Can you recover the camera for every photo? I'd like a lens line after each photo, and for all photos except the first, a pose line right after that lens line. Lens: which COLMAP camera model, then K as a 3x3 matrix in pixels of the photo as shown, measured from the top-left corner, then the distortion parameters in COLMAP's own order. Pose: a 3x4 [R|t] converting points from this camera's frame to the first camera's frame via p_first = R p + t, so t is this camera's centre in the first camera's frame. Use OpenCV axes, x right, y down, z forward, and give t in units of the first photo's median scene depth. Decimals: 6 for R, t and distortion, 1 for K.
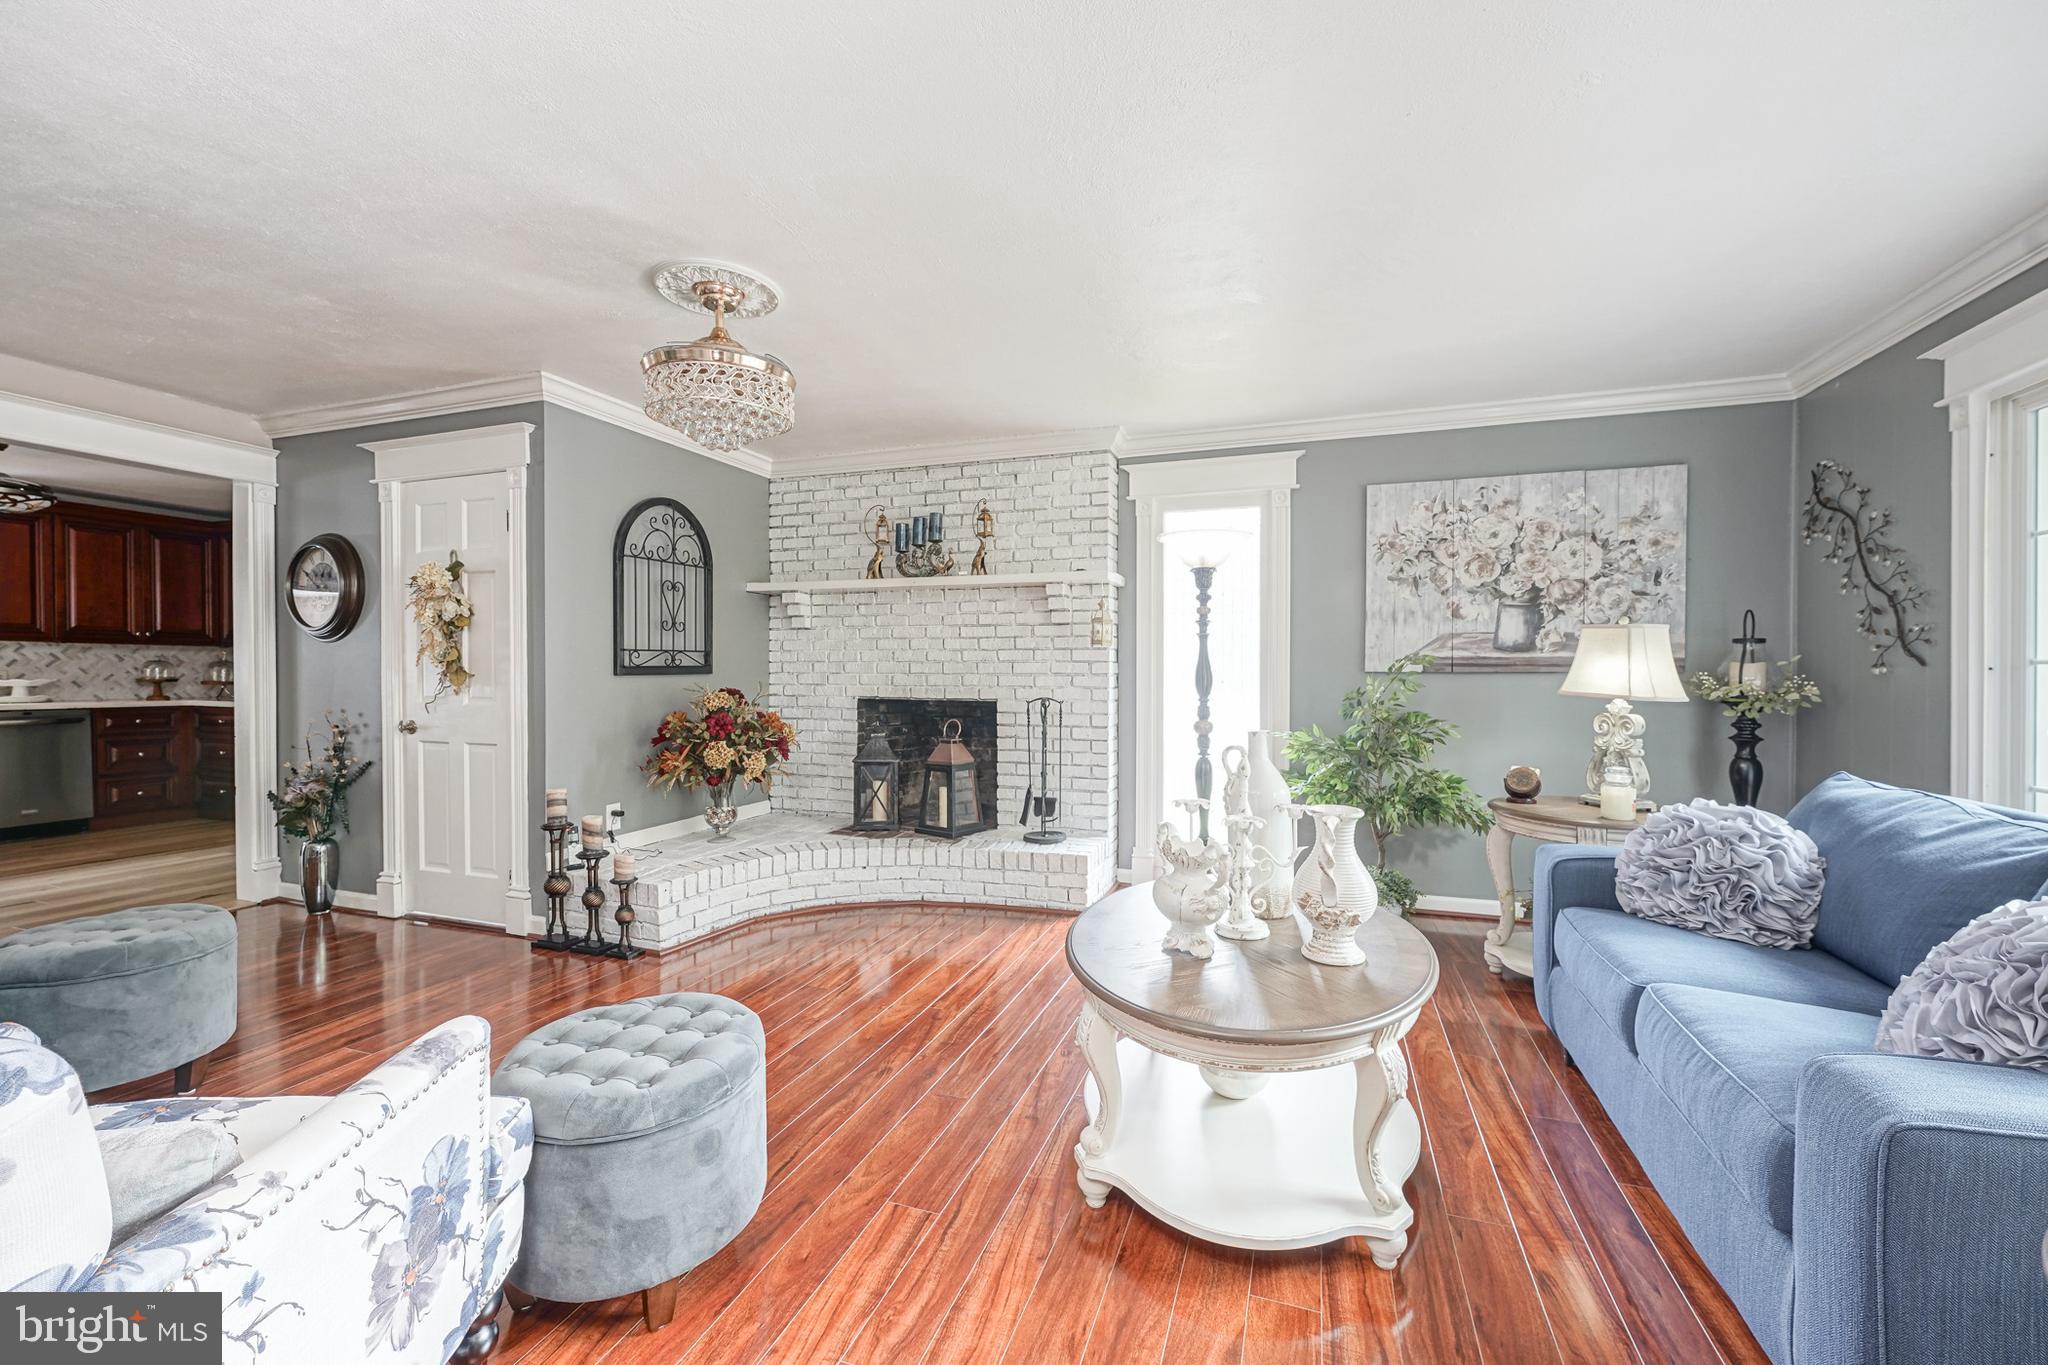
lens RADIAL K [[834.1, 0, 1021.6], [0, 834.1, 679.9], [0, 0, 1]] dist [-0.003541, 0.001073]
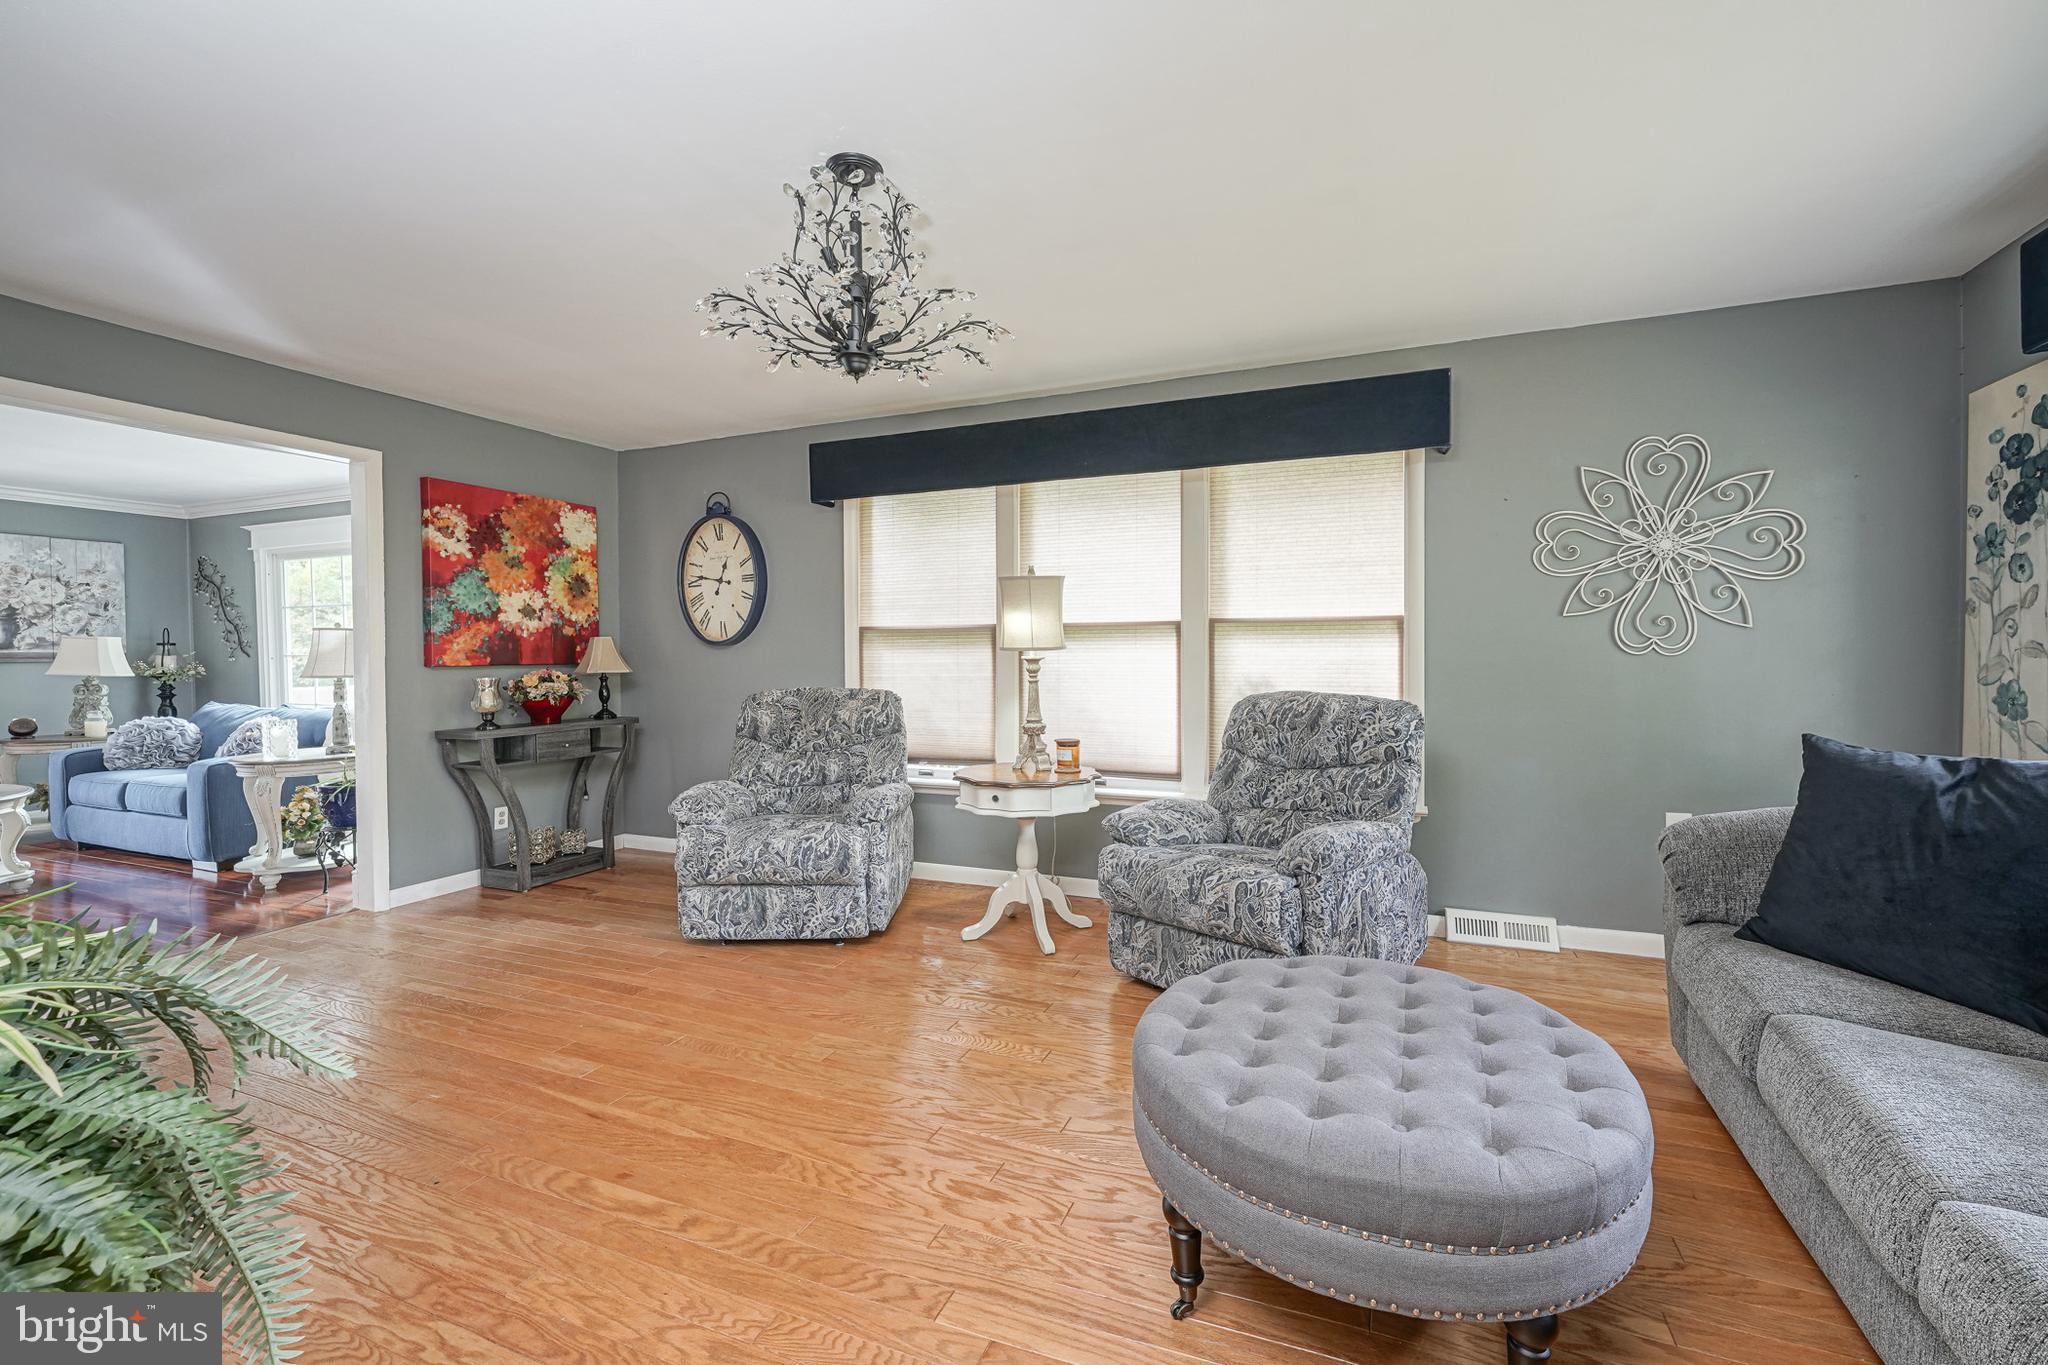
lens RADIAL K [[834.1, 0, 1063.7], [0, 834.1, 667.8], [0, 0, 1]] dist [-0.003541, 0.001073]
pose [[0.028164, -0.022098, 0.999359, -0.970038], [0.018101, 0.999603, 0.021593, 0.003255], [-0.999439, 0.017481, 0.028552, -1.104115]]
